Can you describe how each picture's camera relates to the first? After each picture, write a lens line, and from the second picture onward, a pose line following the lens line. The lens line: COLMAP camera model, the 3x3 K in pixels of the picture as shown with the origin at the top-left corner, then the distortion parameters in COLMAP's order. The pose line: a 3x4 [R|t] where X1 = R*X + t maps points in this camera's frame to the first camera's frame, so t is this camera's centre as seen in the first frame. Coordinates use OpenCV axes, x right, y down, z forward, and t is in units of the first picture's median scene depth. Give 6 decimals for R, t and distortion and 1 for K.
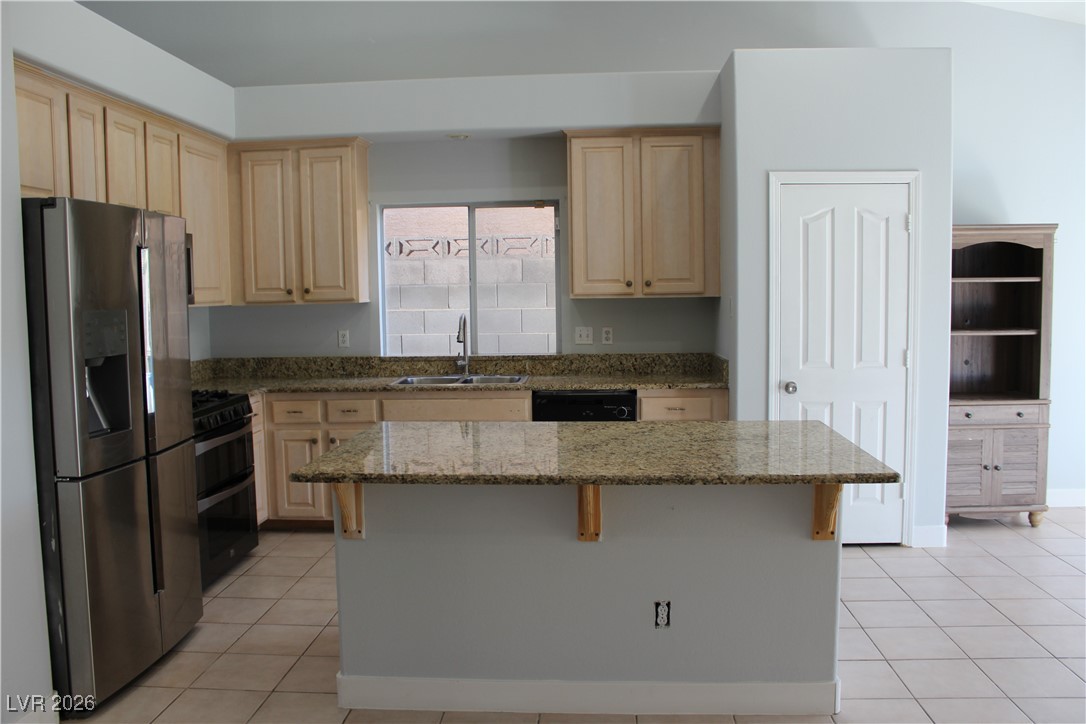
lens RADIAL K [[896.1, 0, 545.4], [0, 896.1, 366.8], [0, 0, 1]] dist [-0.164731, 0.139189]
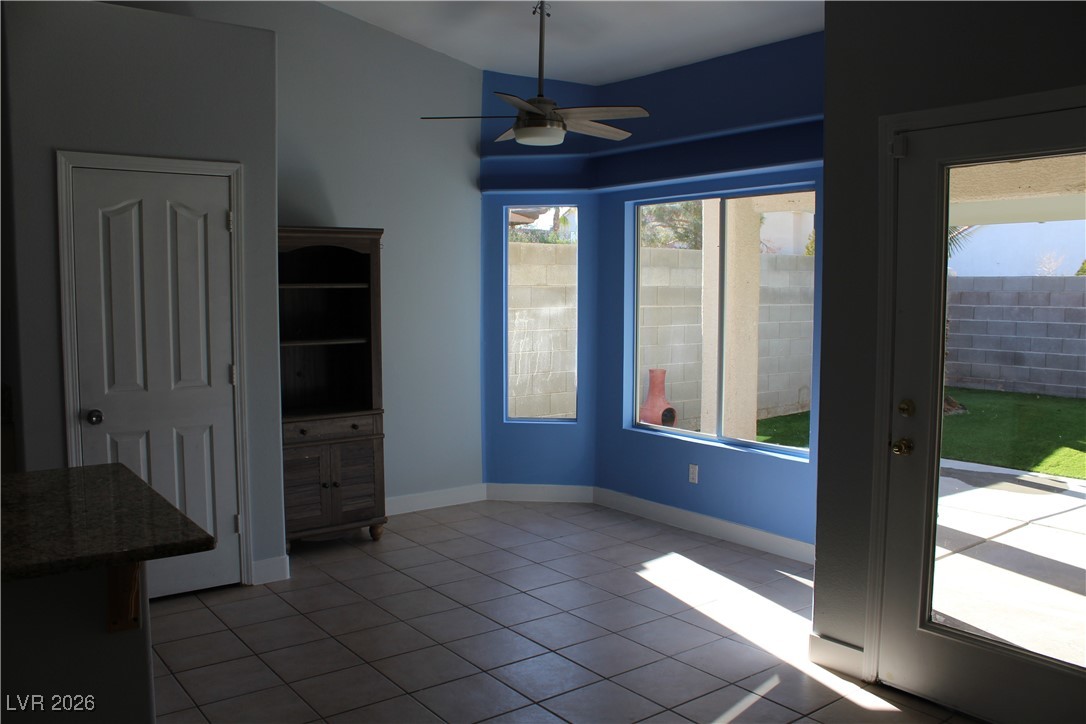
lens RADIAL K [[896.1, 0, 545.4], [0, 896.1, 366.8], [0, 0, 1]] dist [-0.164731, 0.139189]
pose [[0.754233, -0.041093, 0.655320, 0.068716], [0.043720, 0.998968, 0.012323, -0.014453], [-0.655150, 0.019357, 0.755251, 0.120327]]
